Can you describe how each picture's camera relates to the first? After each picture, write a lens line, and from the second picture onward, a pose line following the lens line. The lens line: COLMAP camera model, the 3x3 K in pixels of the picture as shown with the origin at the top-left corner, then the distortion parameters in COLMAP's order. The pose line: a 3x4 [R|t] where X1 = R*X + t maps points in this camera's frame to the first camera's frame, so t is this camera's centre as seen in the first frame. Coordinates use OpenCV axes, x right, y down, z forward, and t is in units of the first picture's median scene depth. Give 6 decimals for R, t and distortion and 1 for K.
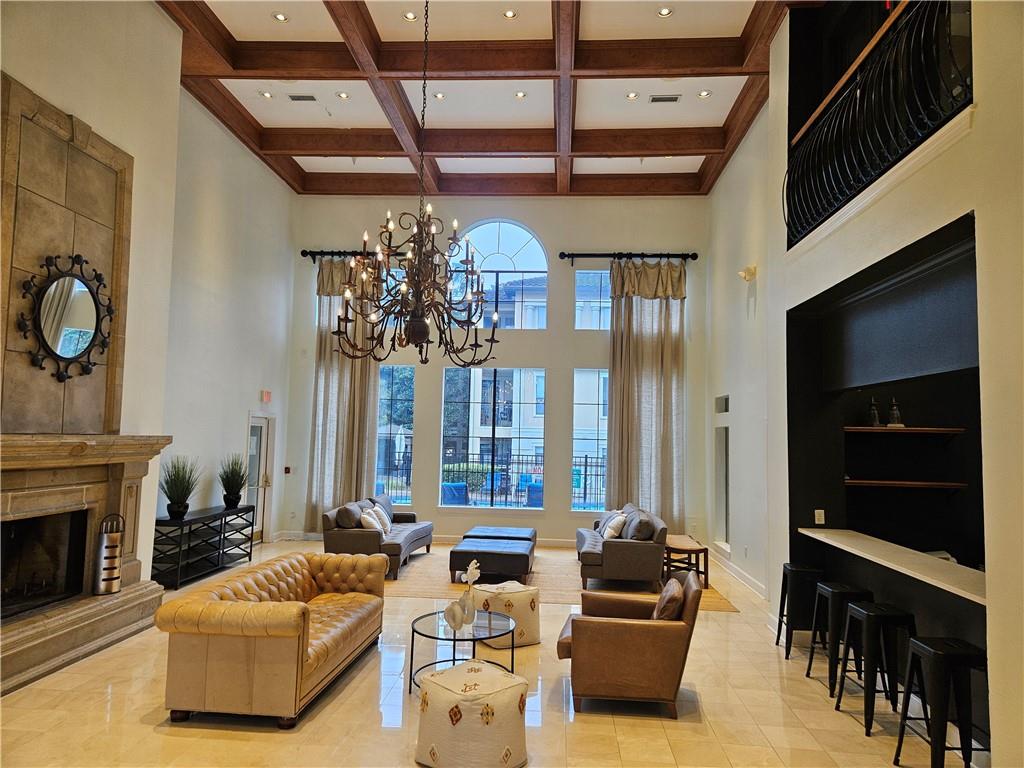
lens RADIAL K [[688.6, 0, 507.9], [0, 688.6, 384.1], [0, 0, 1]] dist [0.039816, -0.003509]
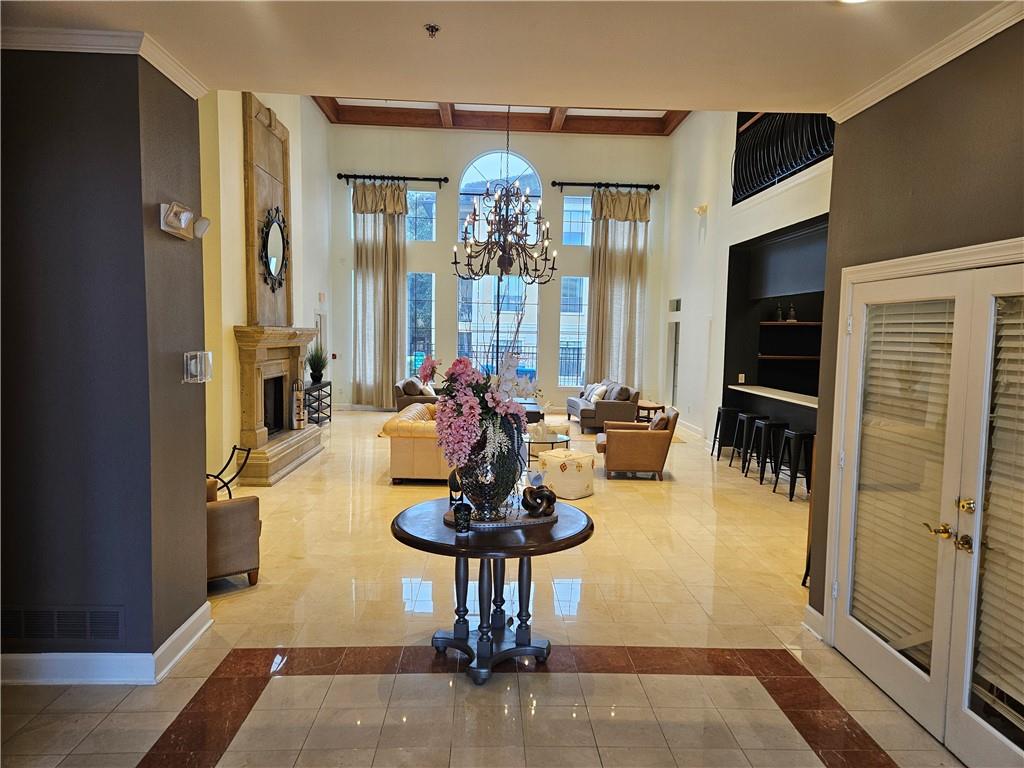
lens RADIAL K [[688.6, 0, 513.8], [0, 688.6, 388.0], [0, 0, 1]] dist [0.039816, -0.003509]
pose [[0.994086, -0.010005, 0.108132, -0.141265], [-0.007141, 0.987569, 0.157024, -0.019318], [-0.108359, -0.156867, 0.981657, -0.293401]]
